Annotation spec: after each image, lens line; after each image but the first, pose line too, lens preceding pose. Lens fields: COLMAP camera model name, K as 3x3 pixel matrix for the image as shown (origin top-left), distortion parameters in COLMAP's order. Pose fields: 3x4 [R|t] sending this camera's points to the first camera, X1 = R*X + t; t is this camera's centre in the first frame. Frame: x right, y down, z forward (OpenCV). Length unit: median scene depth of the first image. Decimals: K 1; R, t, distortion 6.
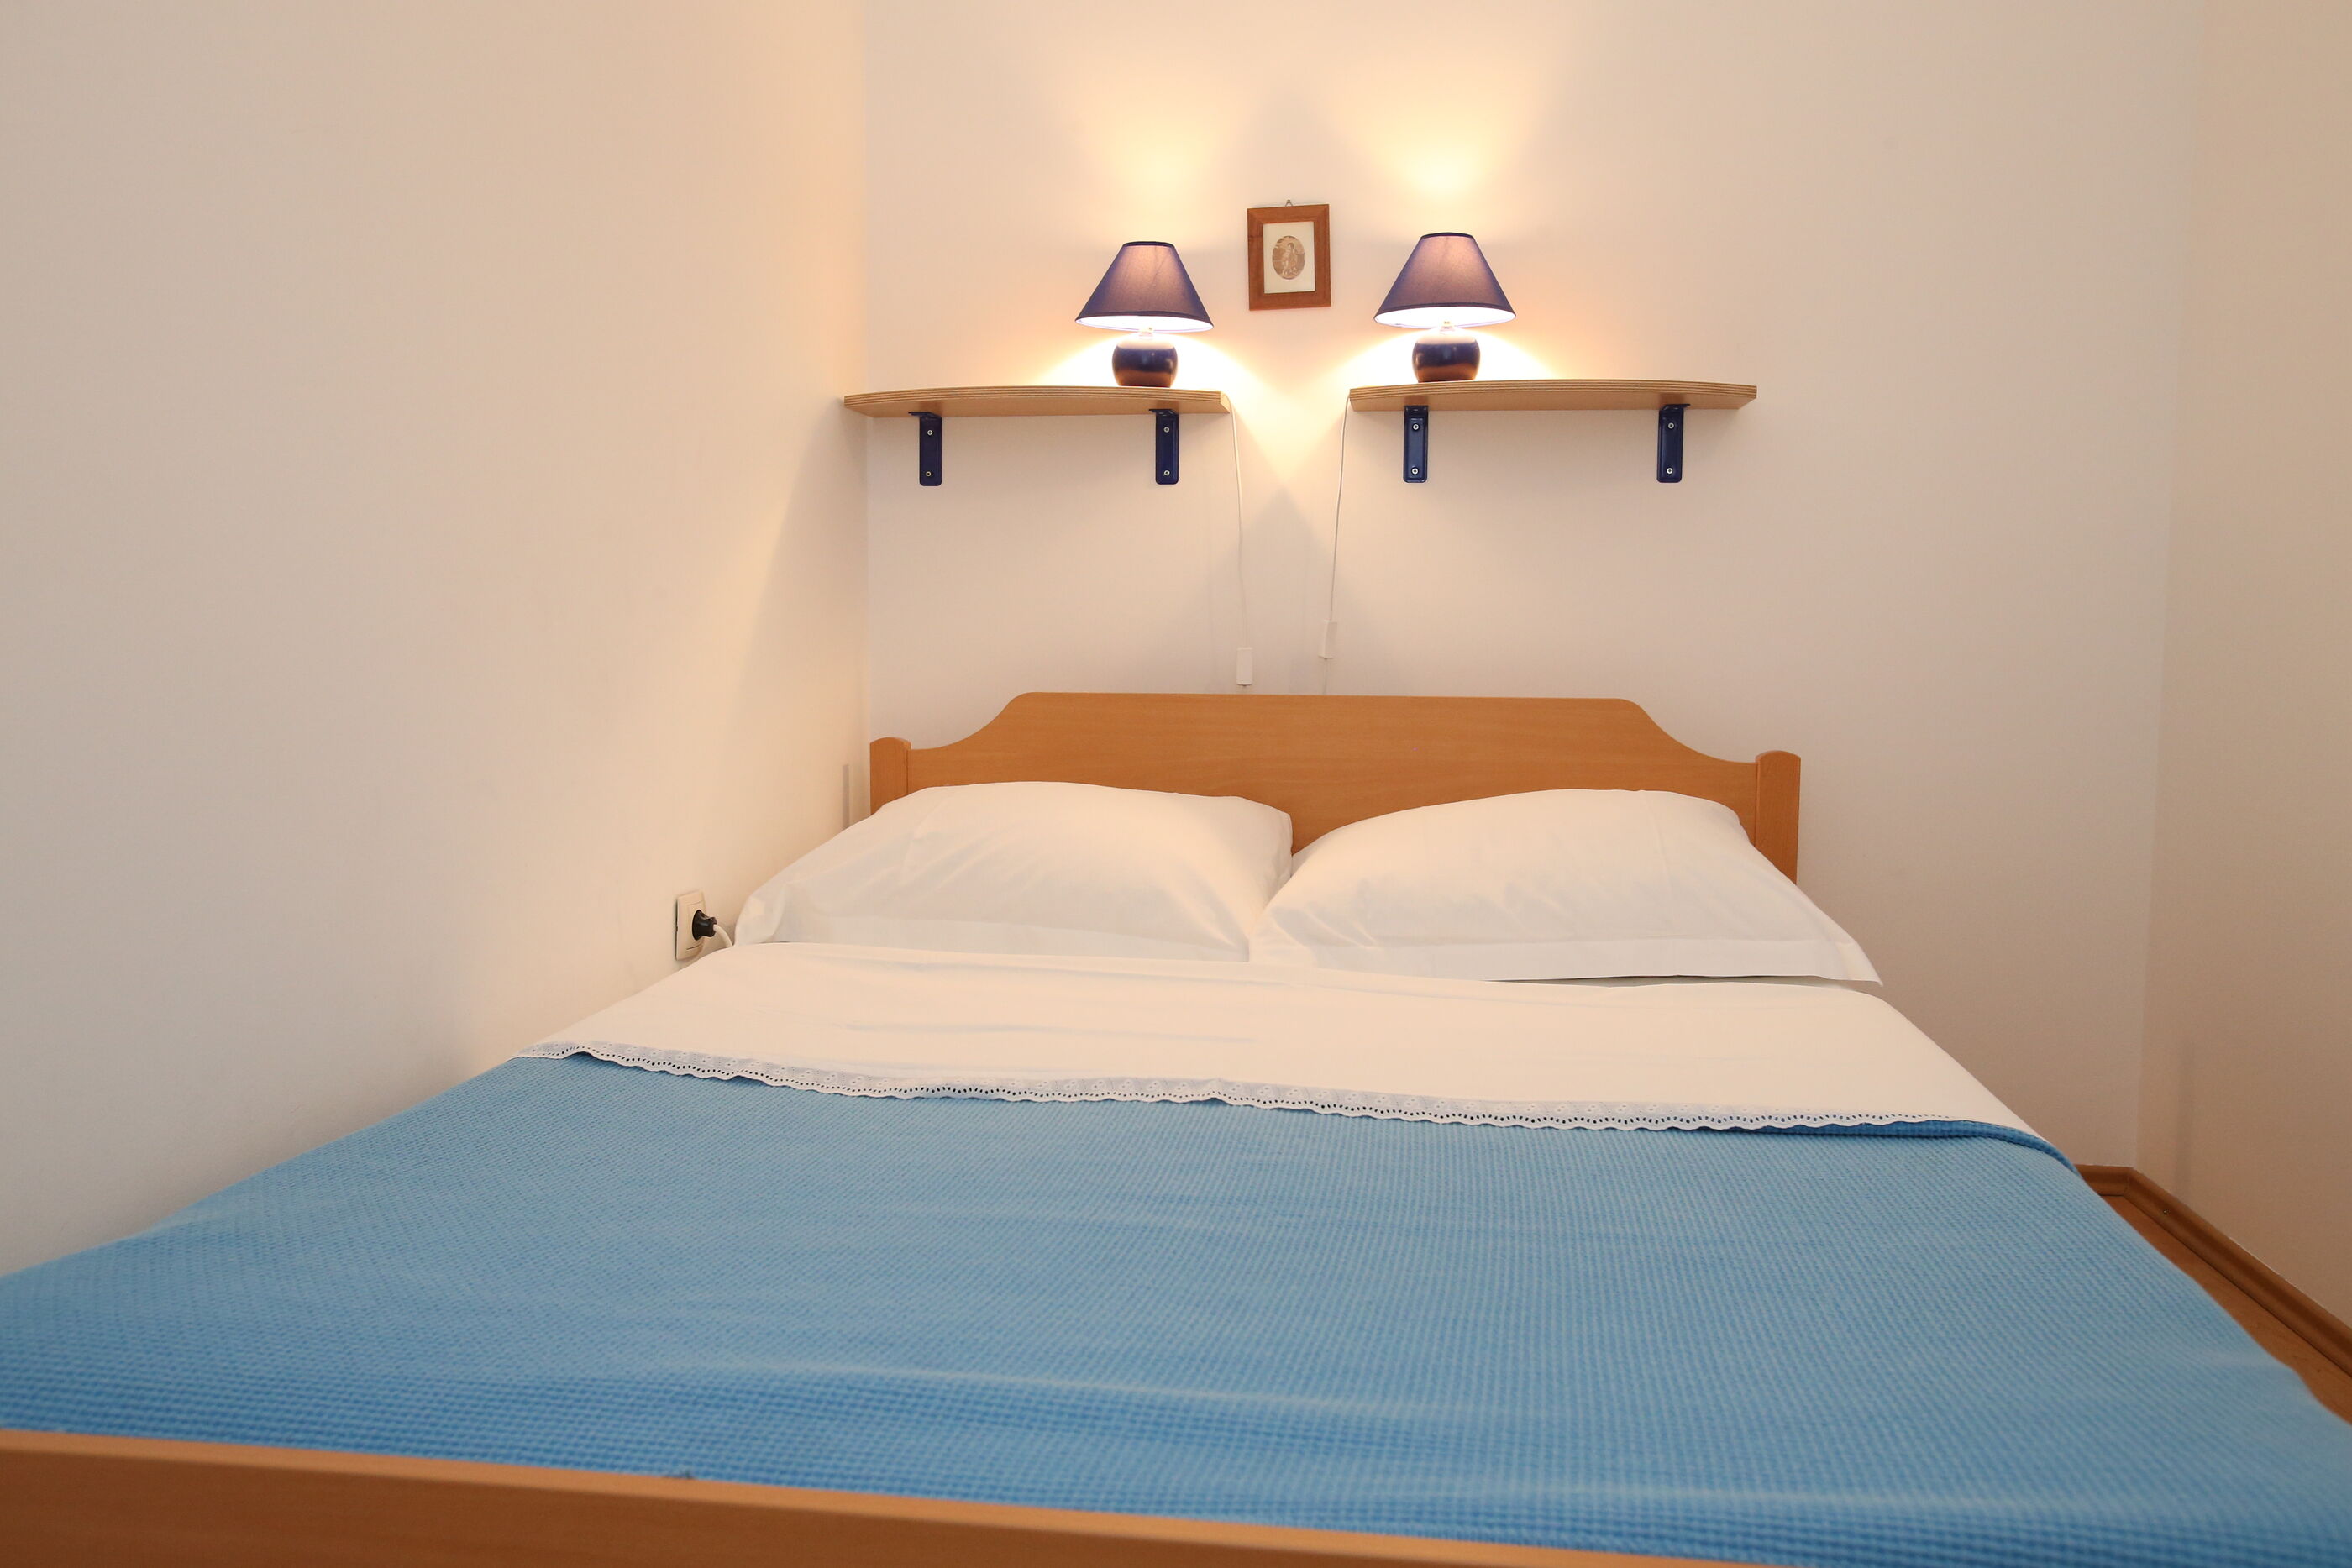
lens RADIAL K [[1789.8, 0, 1170.3], [0, 1789.8, 758.0], [0, 0, 1]] dist [-0.002217, 0.001645]
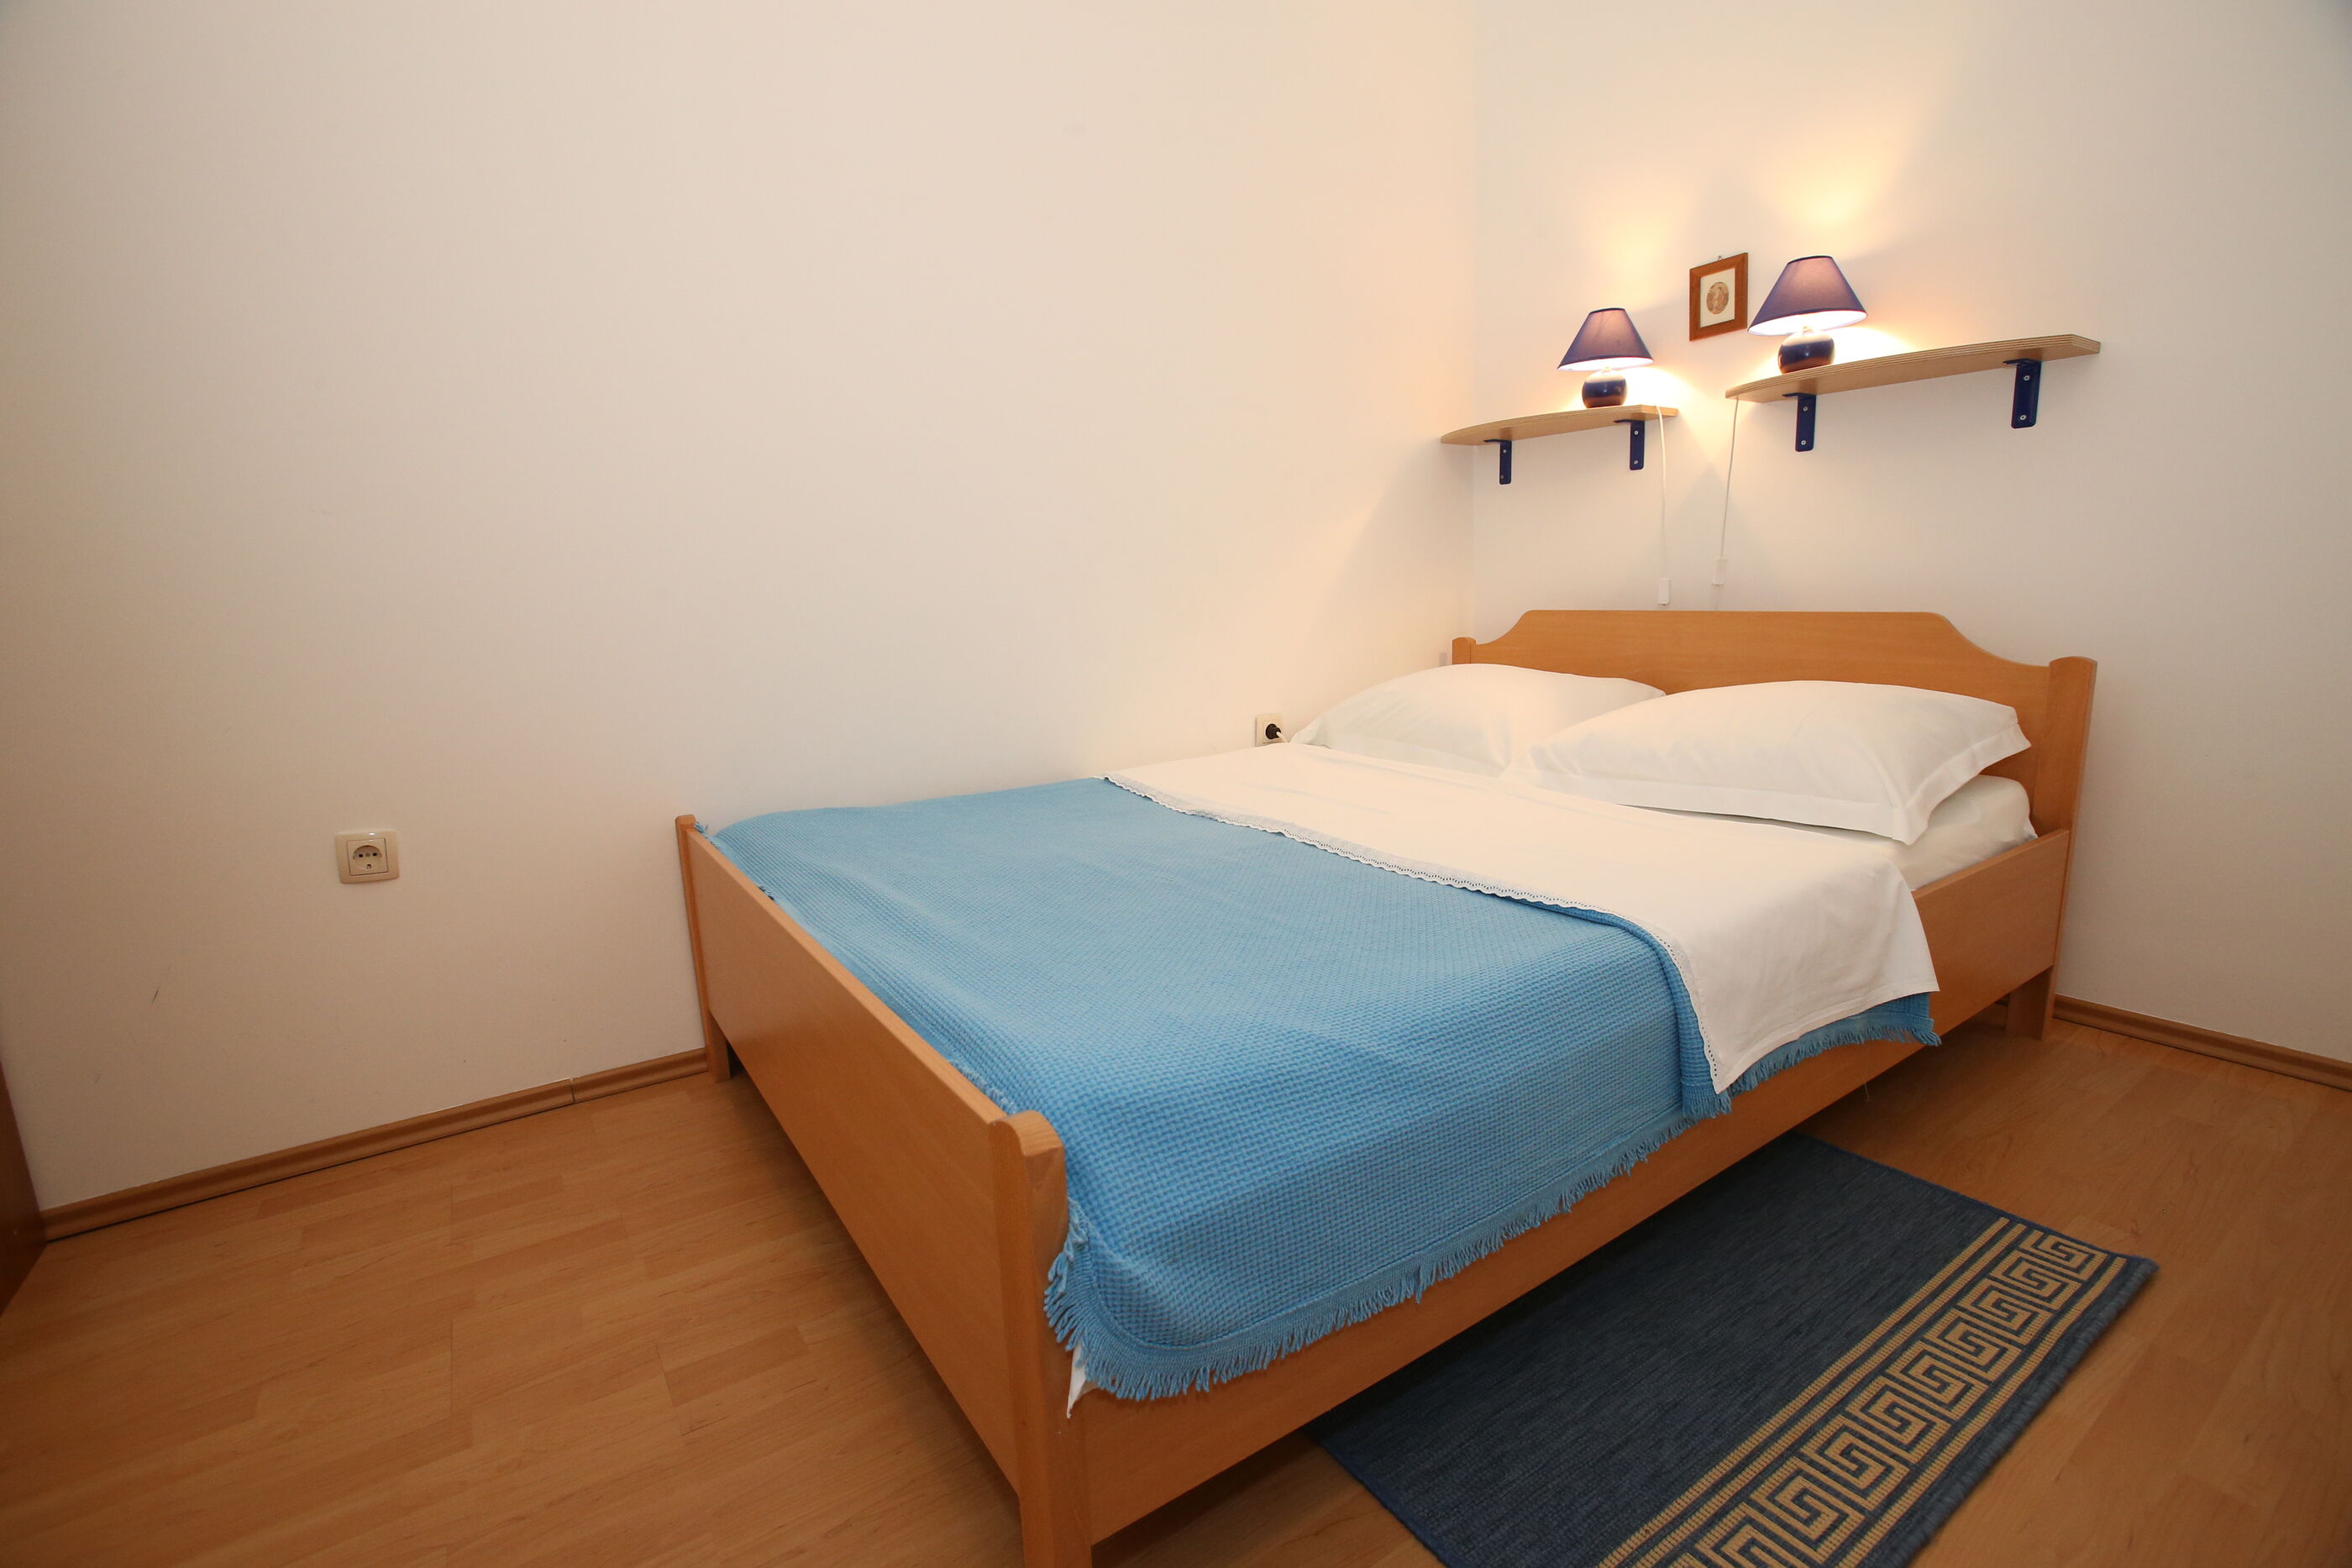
lens RADIAL K [[1067.5, 0, 1179.5], [0, 1067.5, 784.8], [0, 0, 1]] dist [-0.095799, 0.056317]
pose [[0.677690, 0.105560, -0.727731, 0.420255], [-0.018318, 0.991759, 0.126800, 0.004746], [0.735119, -0.072601, 0.674039, 0.117845]]
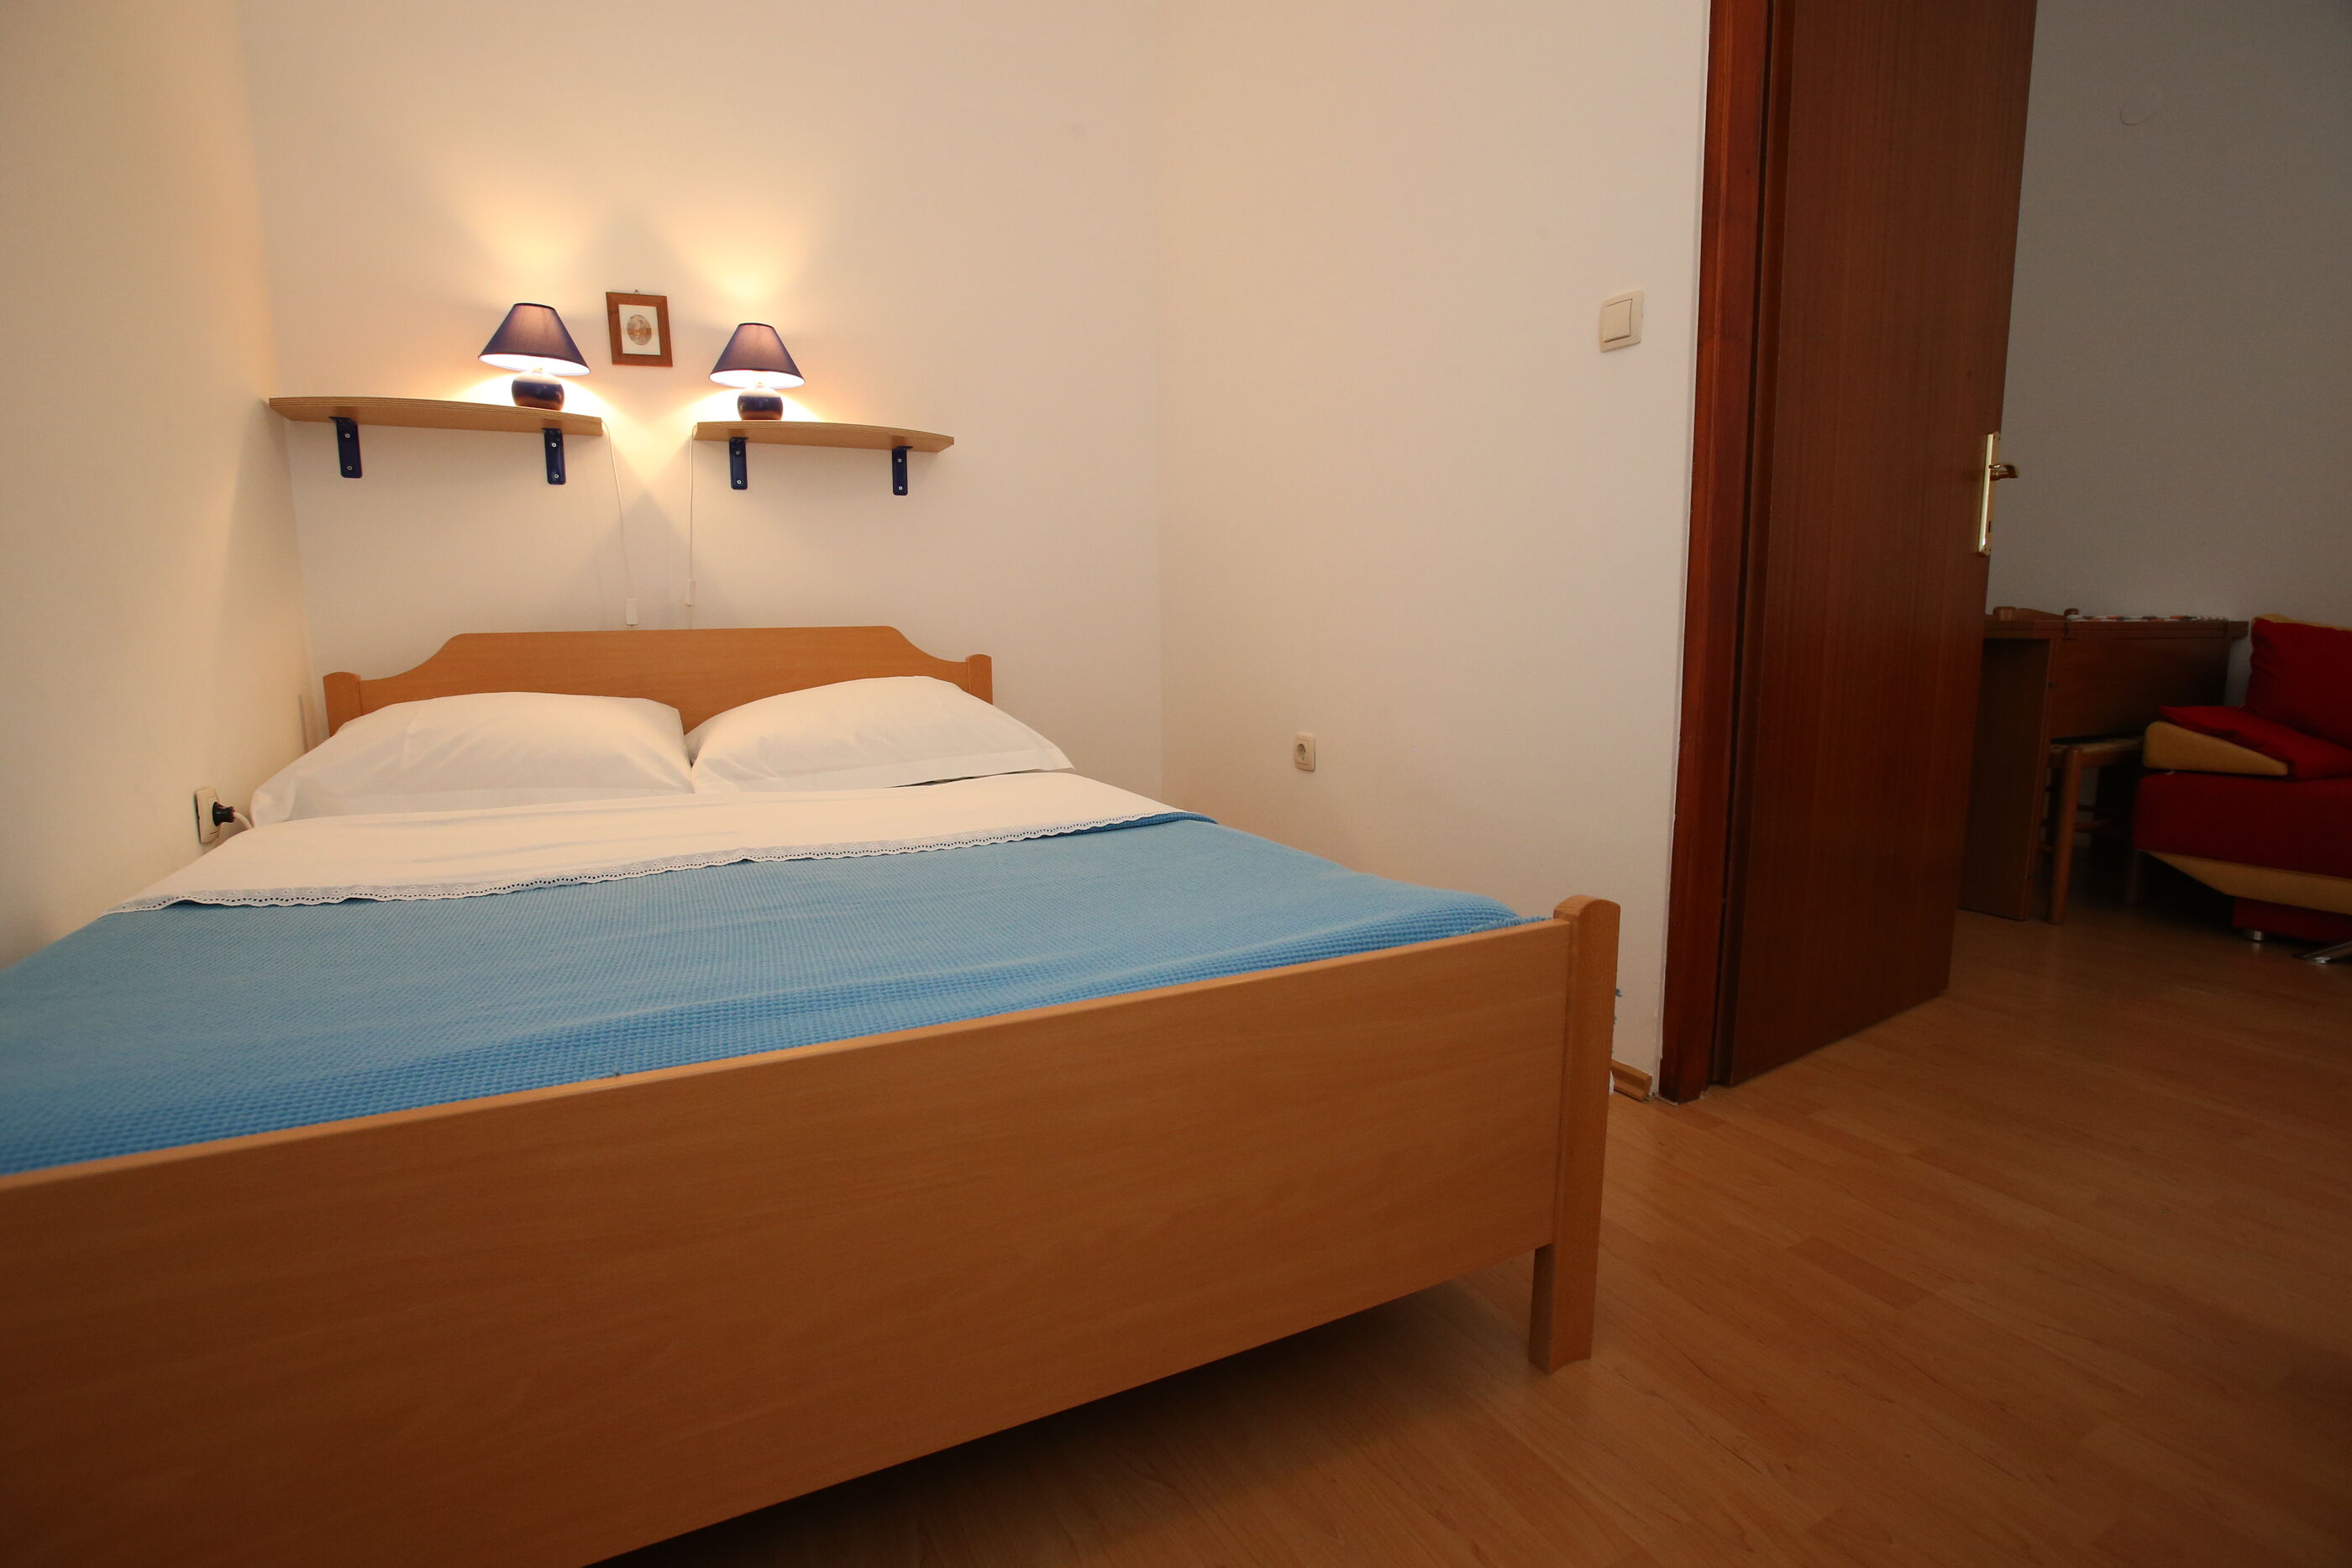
lens RADIAL K [[1095.1, 0, 1176.0], [0, 1095.1, 784.0], [0, 0, 1]] dist [-0.078714, 0.041721]
pose [[0.825498, -0.096692, 0.556060, -0.093837], [0.054482, 0.994266, 0.092011, 0.032766], [-0.561769, -0.045660, 0.826033, 0.021179]]
